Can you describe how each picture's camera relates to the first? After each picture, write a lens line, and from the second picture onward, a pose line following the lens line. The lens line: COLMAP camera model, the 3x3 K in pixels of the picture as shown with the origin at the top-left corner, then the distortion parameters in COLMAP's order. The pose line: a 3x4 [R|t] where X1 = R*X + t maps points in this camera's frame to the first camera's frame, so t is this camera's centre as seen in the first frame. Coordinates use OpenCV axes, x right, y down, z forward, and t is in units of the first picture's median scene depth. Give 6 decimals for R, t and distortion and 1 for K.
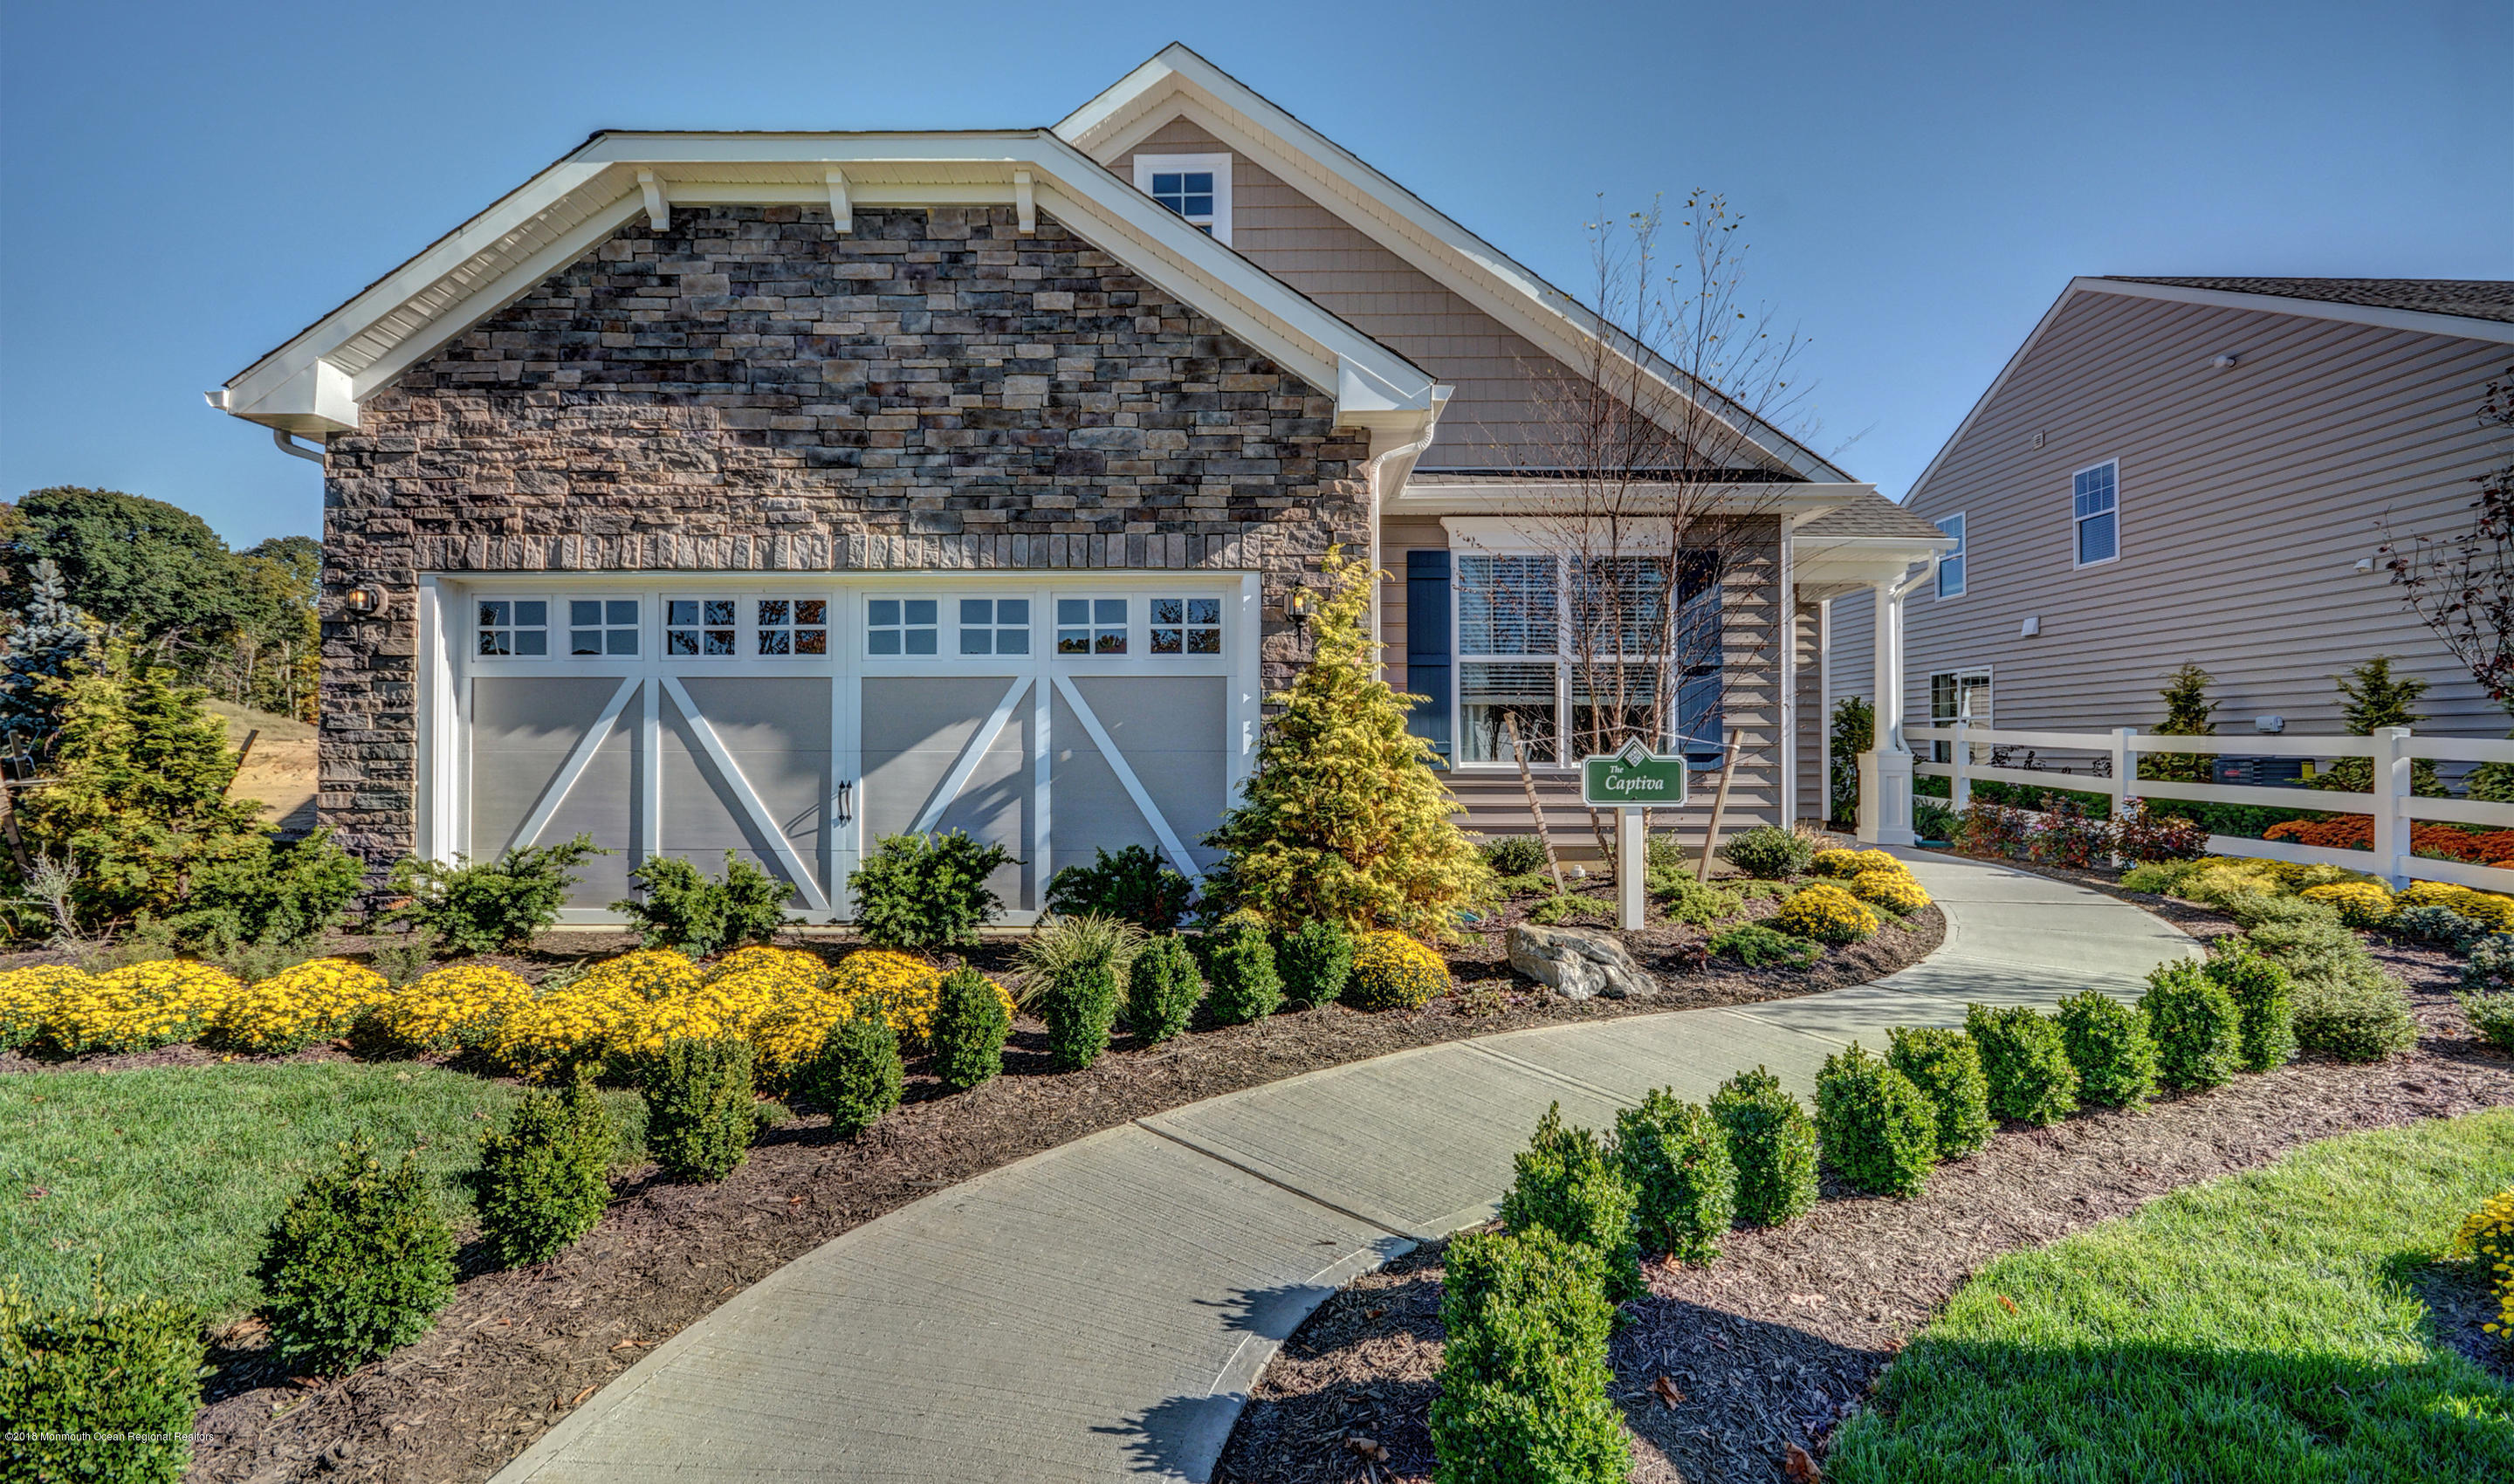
lens RADIAL K [[1122.3, 0, 1259.9], [0, 1122.3, 745.0], [0, 0, 1]] dist [-0.002952, -0.003430]
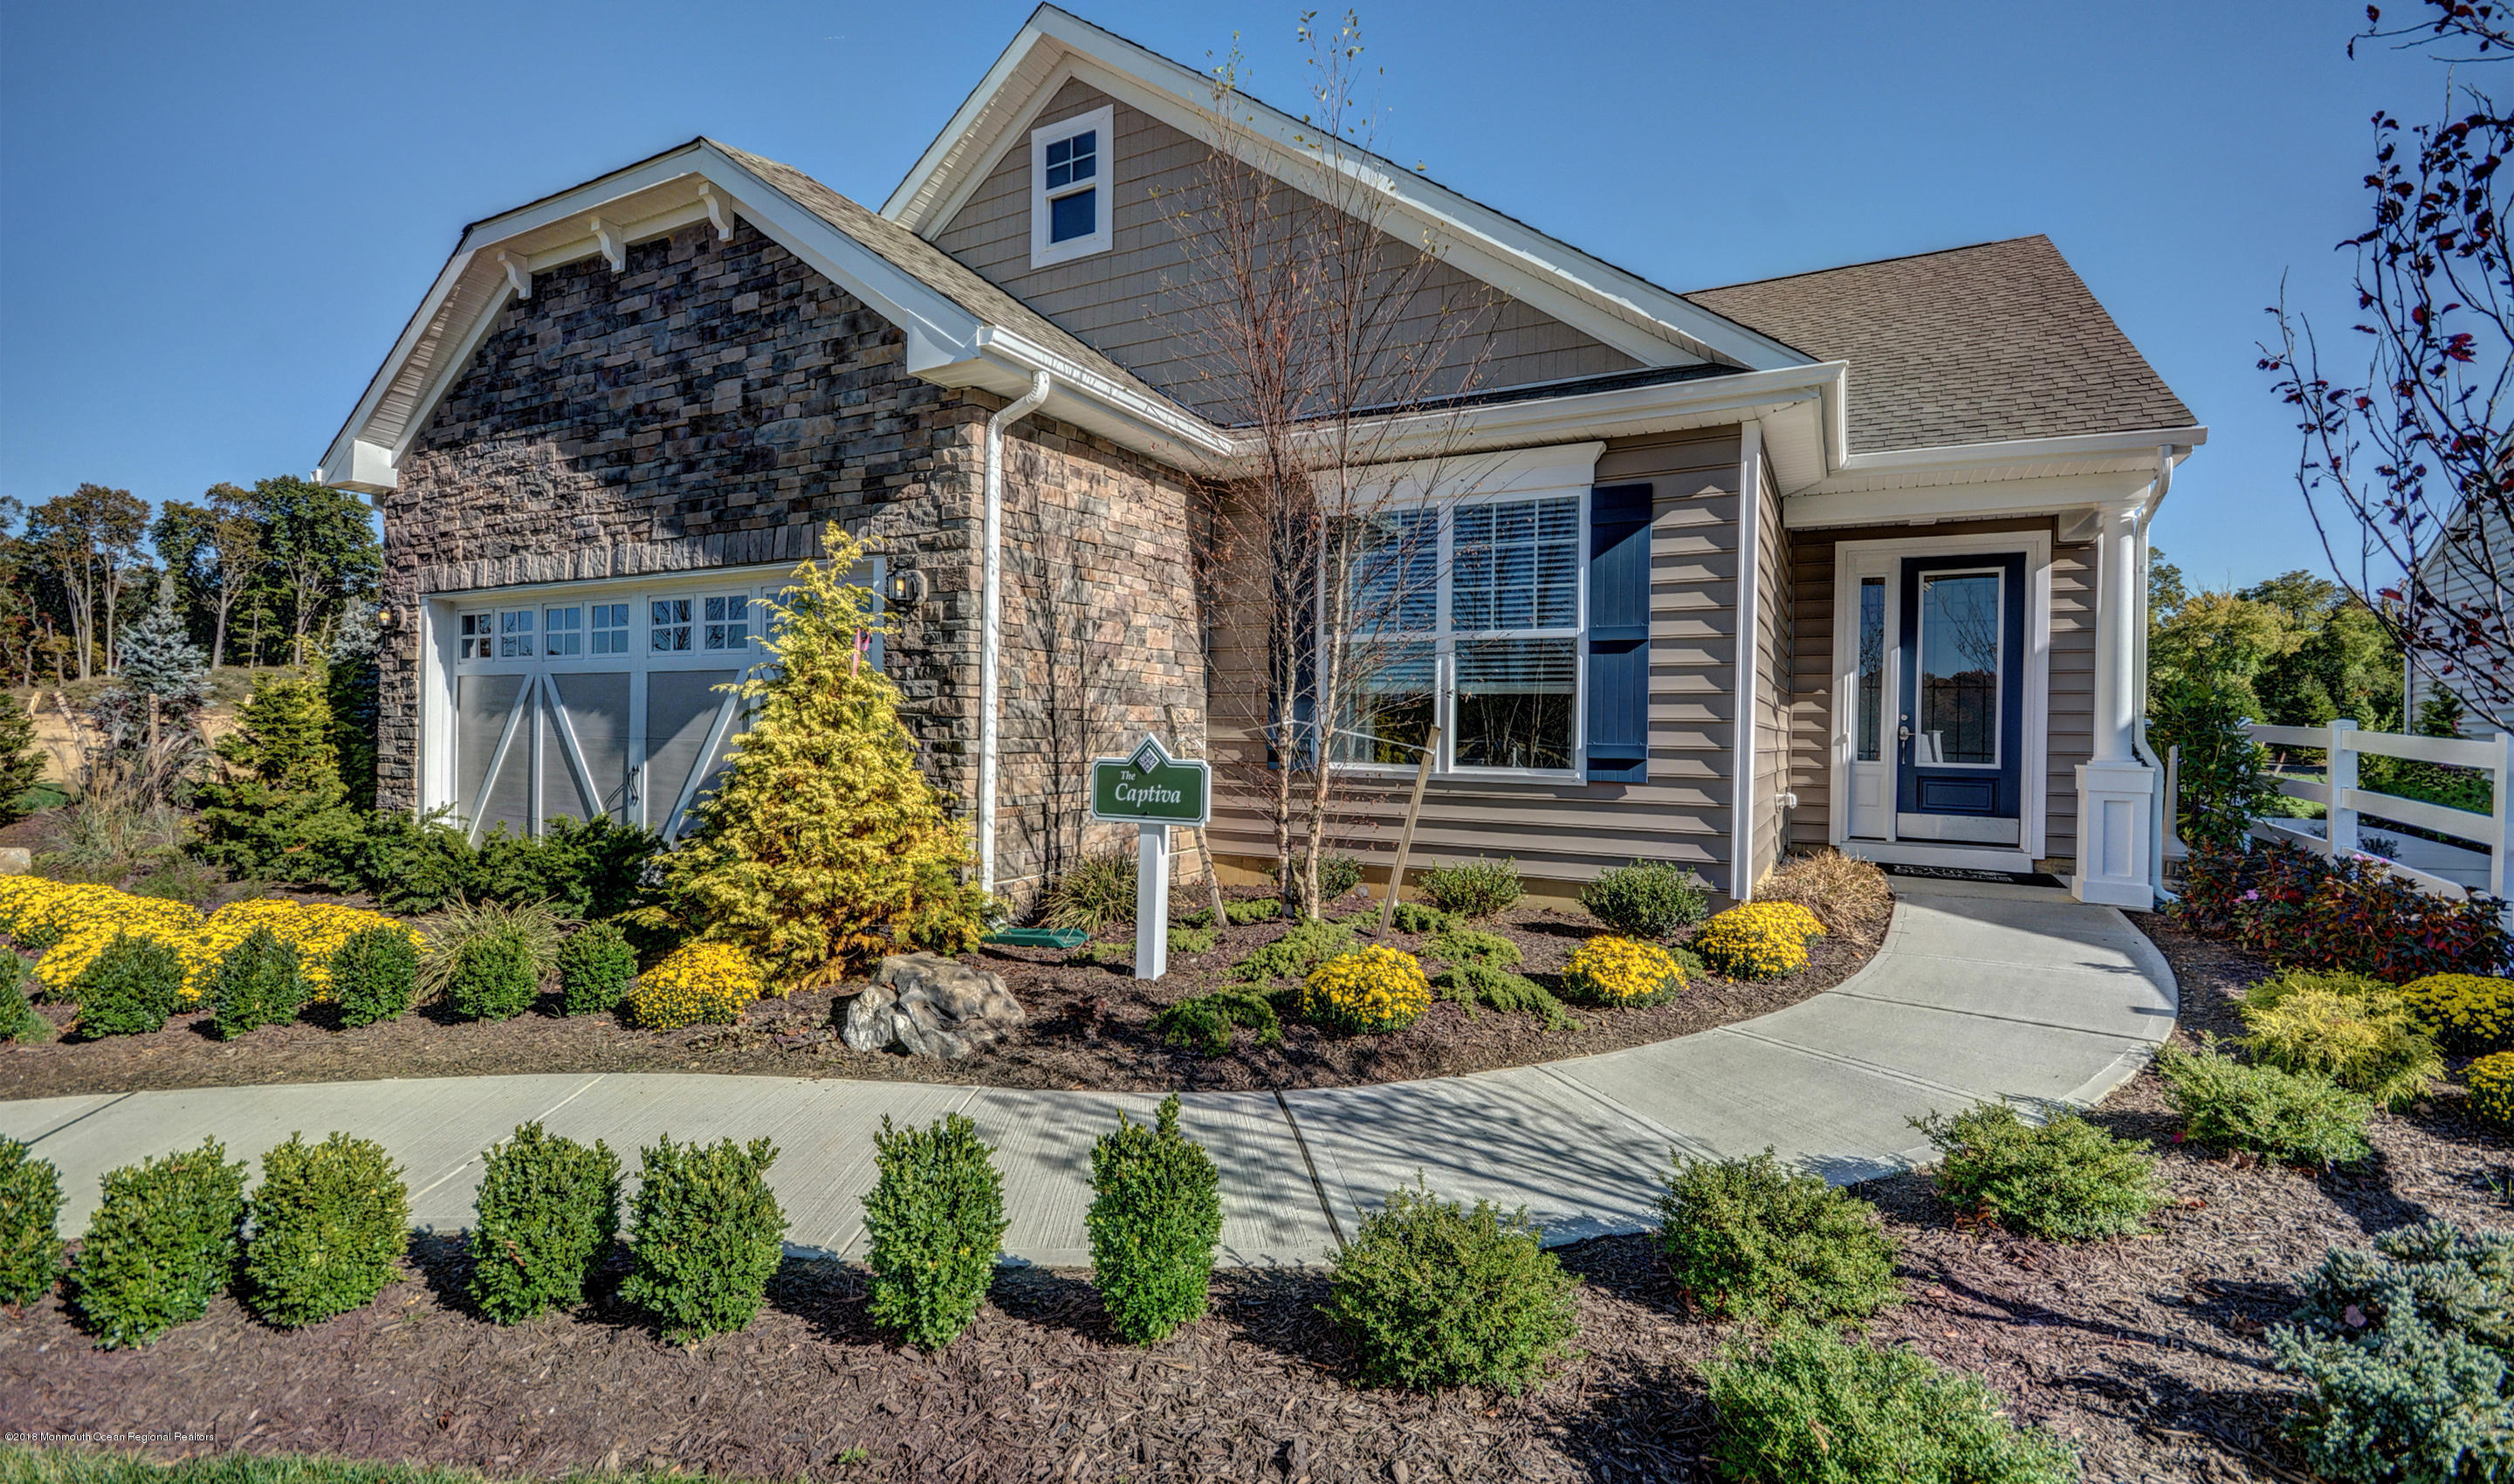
lens RADIAL K [[1122.3, 0, 1271.9], [0, 1122.3, 744.1], [0, 0, 1]] dist [-0.002952, -0.003430]
pose [[0.883647, 0.017330, -0.467832, 0.728093], [-0.012555, 0.999832, 0.013323, -0.011979], [0.467985, -0.005899, 0.883717, 0.316814]]
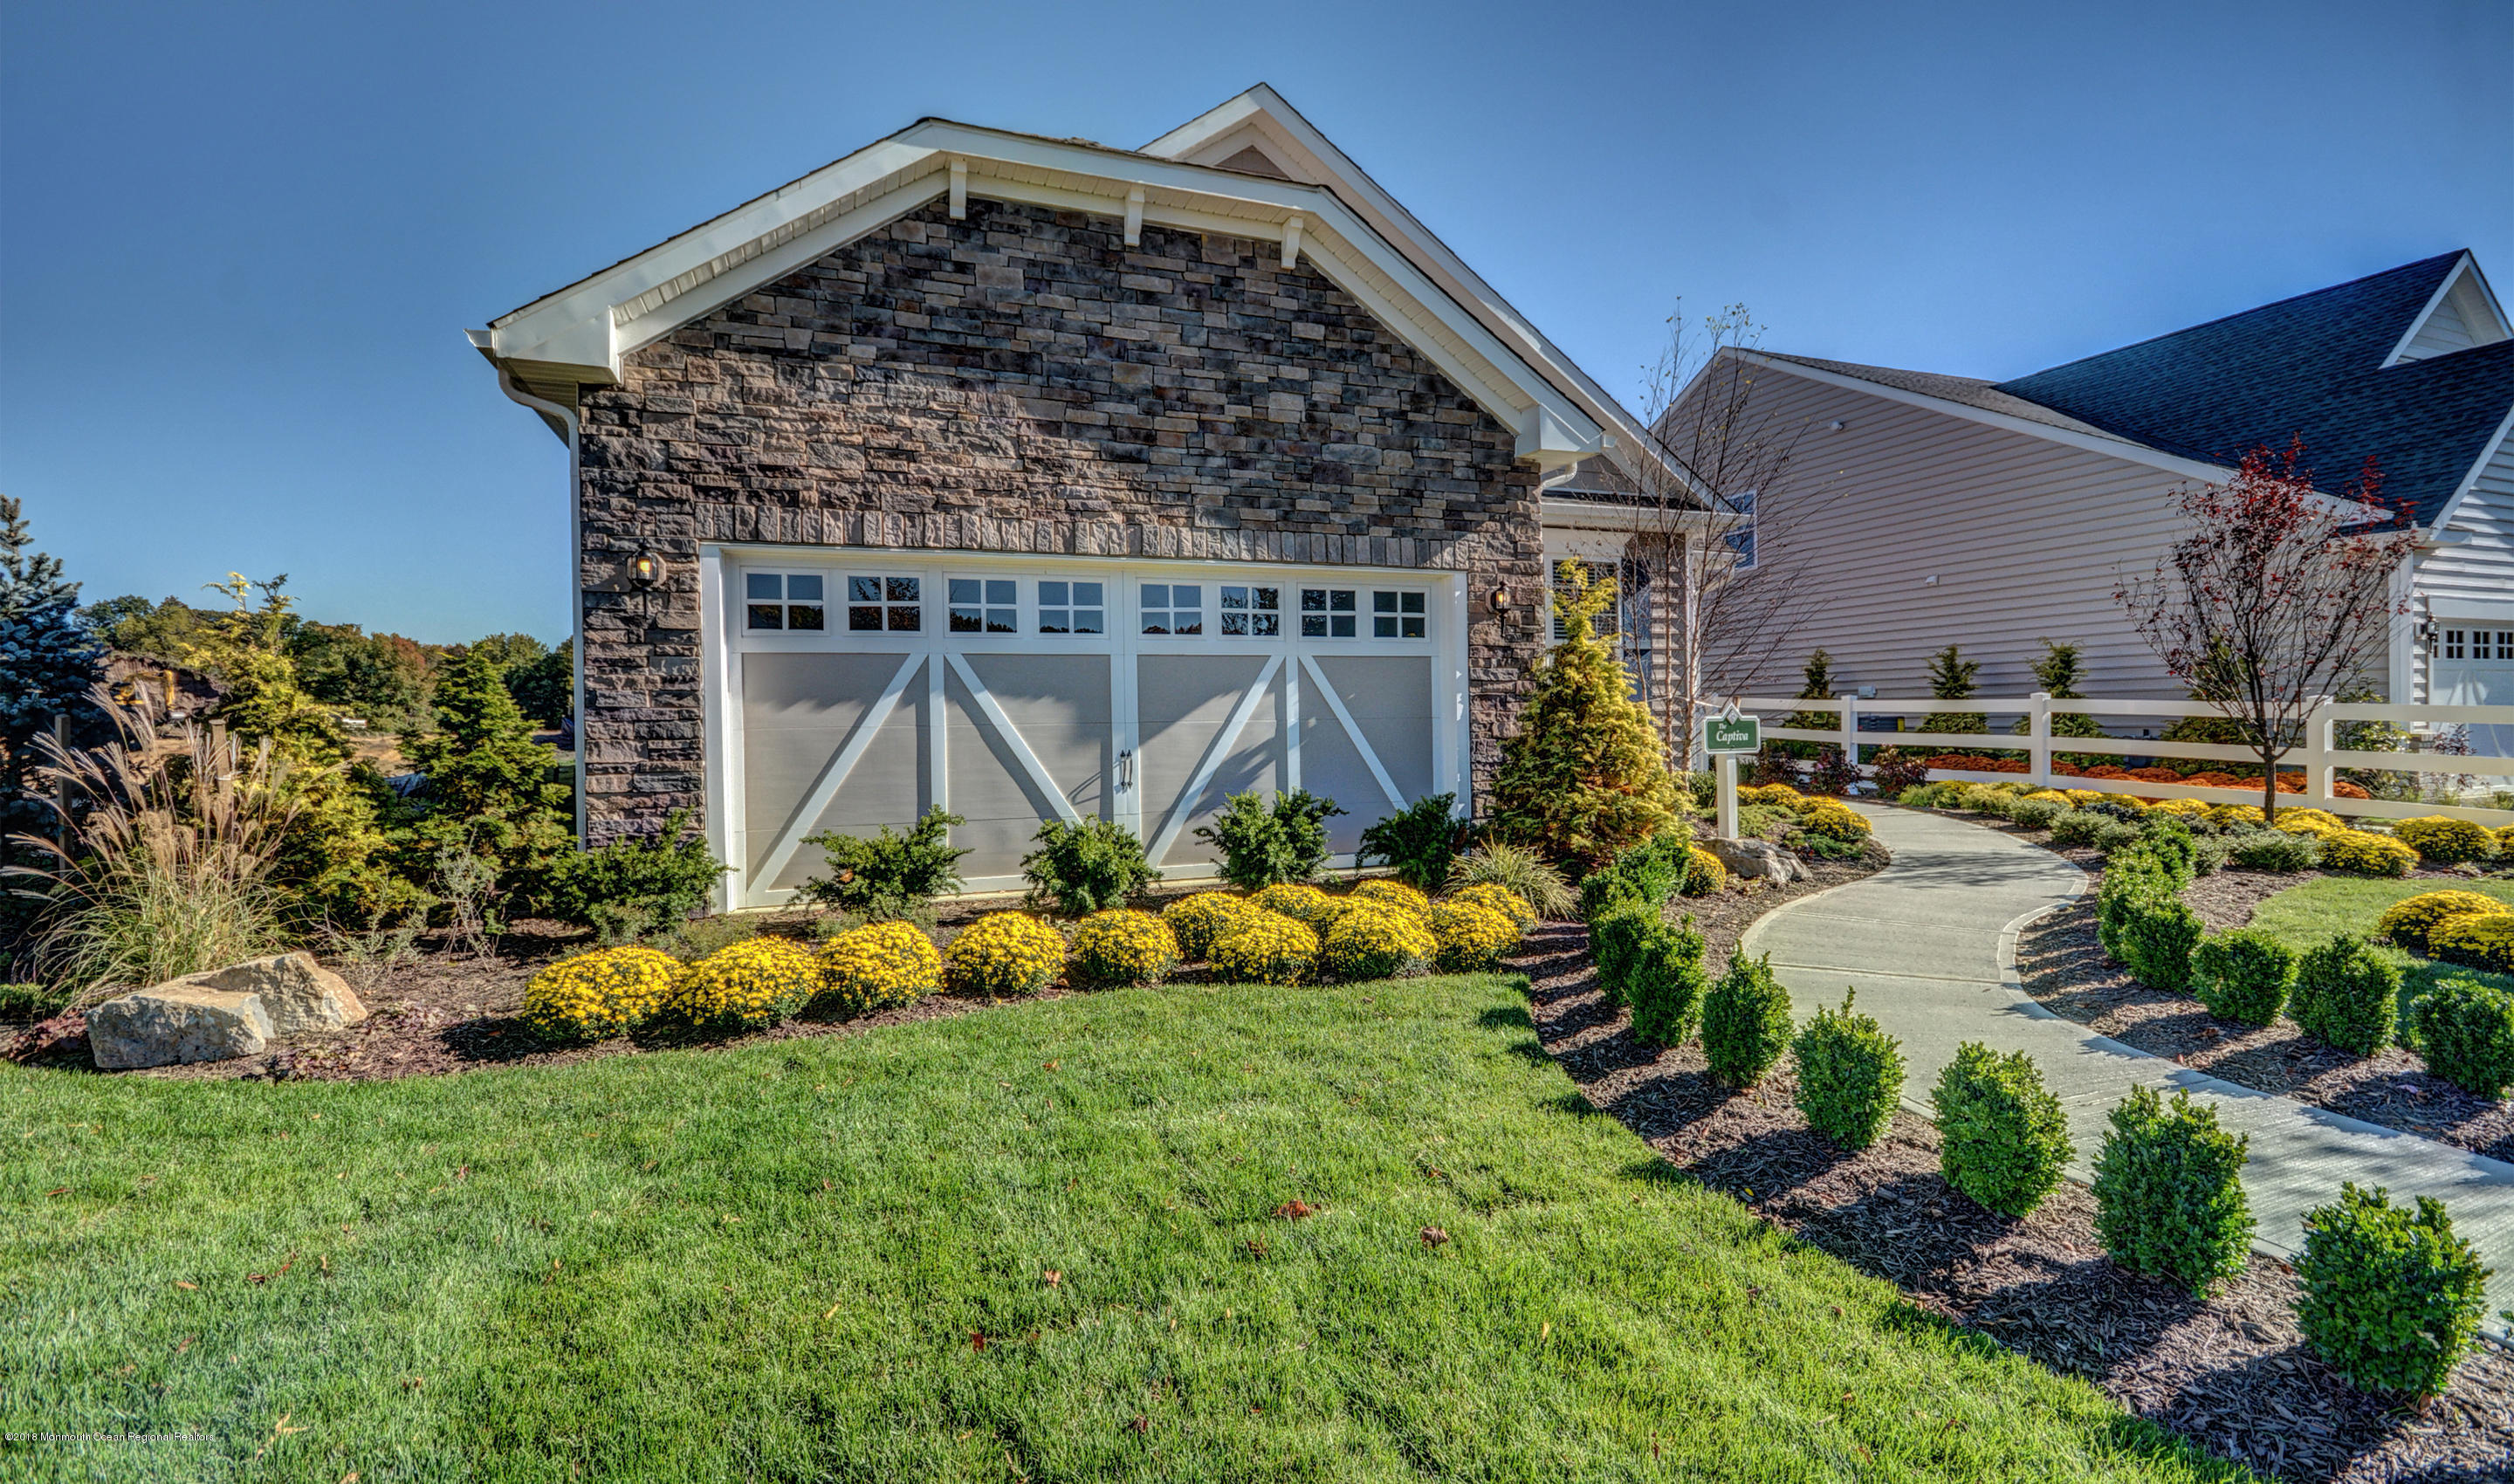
lens RADIAL K [[1141.3, 0, 1281.3], [0, 1141.3, 744.6], [0, 0, 1]] dist [-0.009981, 0.000476]
pose [[0.926373, -0.022469, 0.375935, -0.661683], [0.013627, 0.999565, 0.026163, -0.000257], [-0.376360, -0.019114, 0.926276, -0.087257]]
